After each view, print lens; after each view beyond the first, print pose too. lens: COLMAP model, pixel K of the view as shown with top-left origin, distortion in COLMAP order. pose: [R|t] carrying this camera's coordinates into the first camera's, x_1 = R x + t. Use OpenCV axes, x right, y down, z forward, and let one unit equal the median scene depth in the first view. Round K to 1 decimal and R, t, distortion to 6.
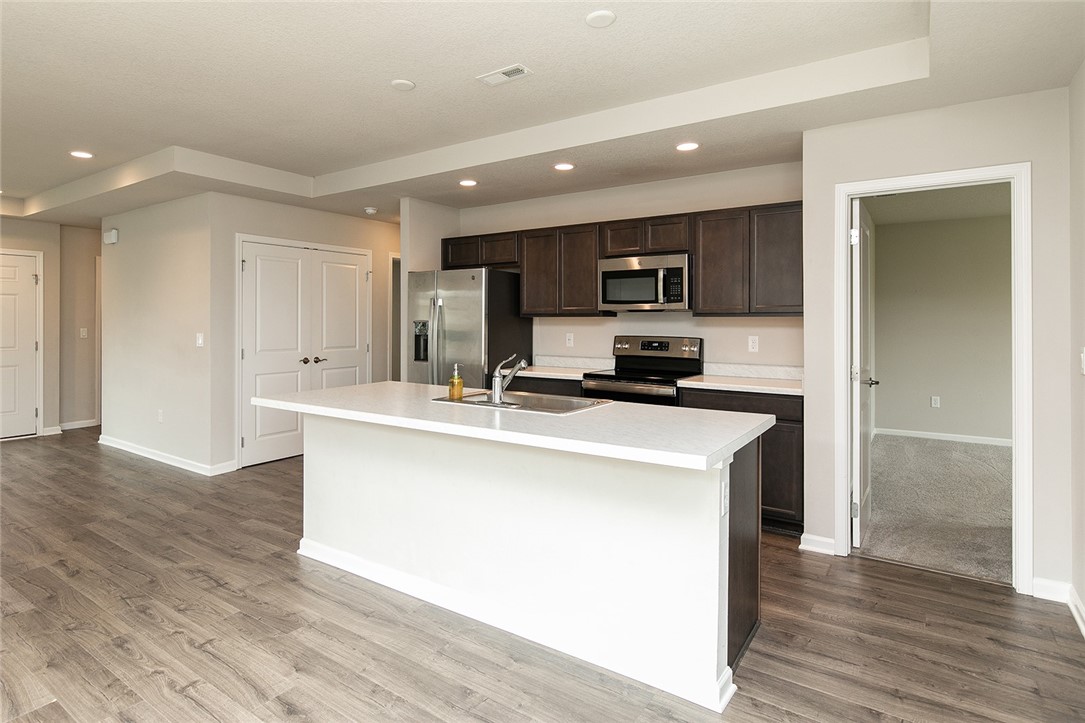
lens RADIAL K [[570.4, 0, 487.9], [0, 570.4, 316.5], [0, 0, 1]] dist [-0.000587, 0.000818]
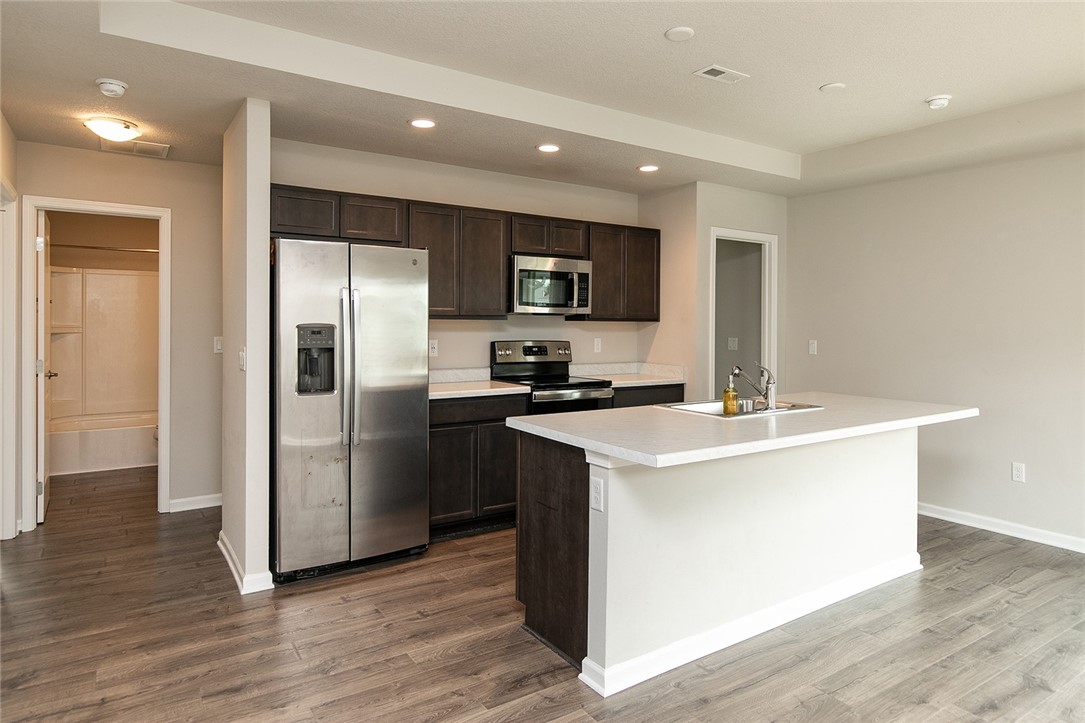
lens RADIAL K [[677.3, 0, 561.5], [0, 677.3, 322.8], [0, 0, 1]] dist [-0.003081, -0.000010]
pose [[0.327301, -0.000614, 0.944920, -0.766575], [-0.015118, 0.999868, 0.005886, -0.002728], [-0.944799, -0.016212, 0.327249, 0.585268]]
